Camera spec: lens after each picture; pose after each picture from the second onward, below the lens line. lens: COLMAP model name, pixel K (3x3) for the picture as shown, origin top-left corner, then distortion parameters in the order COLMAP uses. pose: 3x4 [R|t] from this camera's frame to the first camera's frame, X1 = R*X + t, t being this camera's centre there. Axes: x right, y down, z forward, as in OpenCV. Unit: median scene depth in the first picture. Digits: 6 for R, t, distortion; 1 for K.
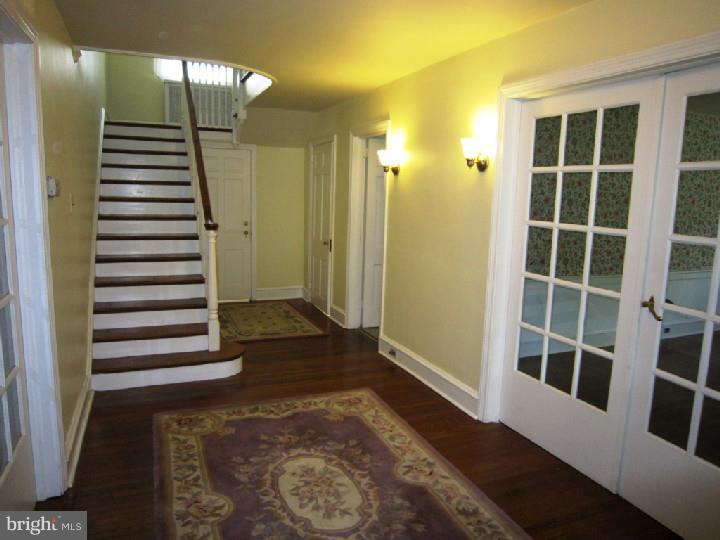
lens RADIAL K [[522.0, 0, 354.8], [0, 522.0, 269.8], [0, 0, 1]] dist [-0.002489, -0.001195]
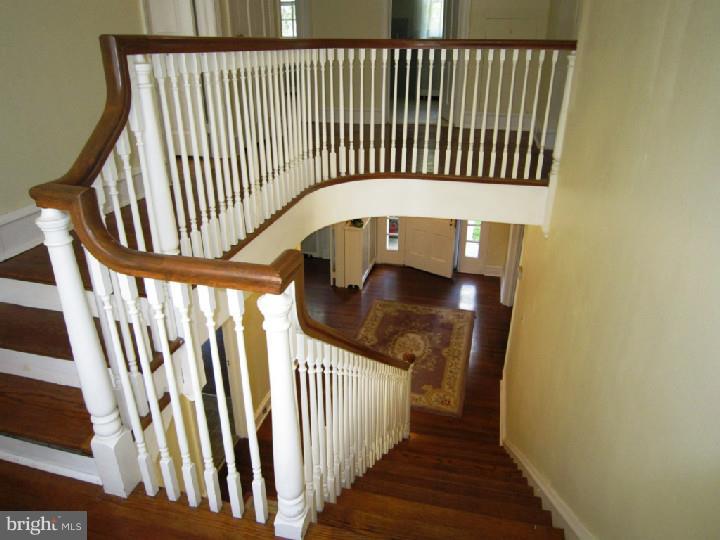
lens RADIAL K [[522.0, 0, 354.8], [0, 522.0, 269.8], [0, 0, 1]] dist [-0.002489, -0.001195]
pose [[-0.803274, -0.266683, 0.532570, -0.937622], [0.074358, 0.842263, 0.533915, -1.085294], [-0.590950, 0.468480, -0.656738, 2.227569]]
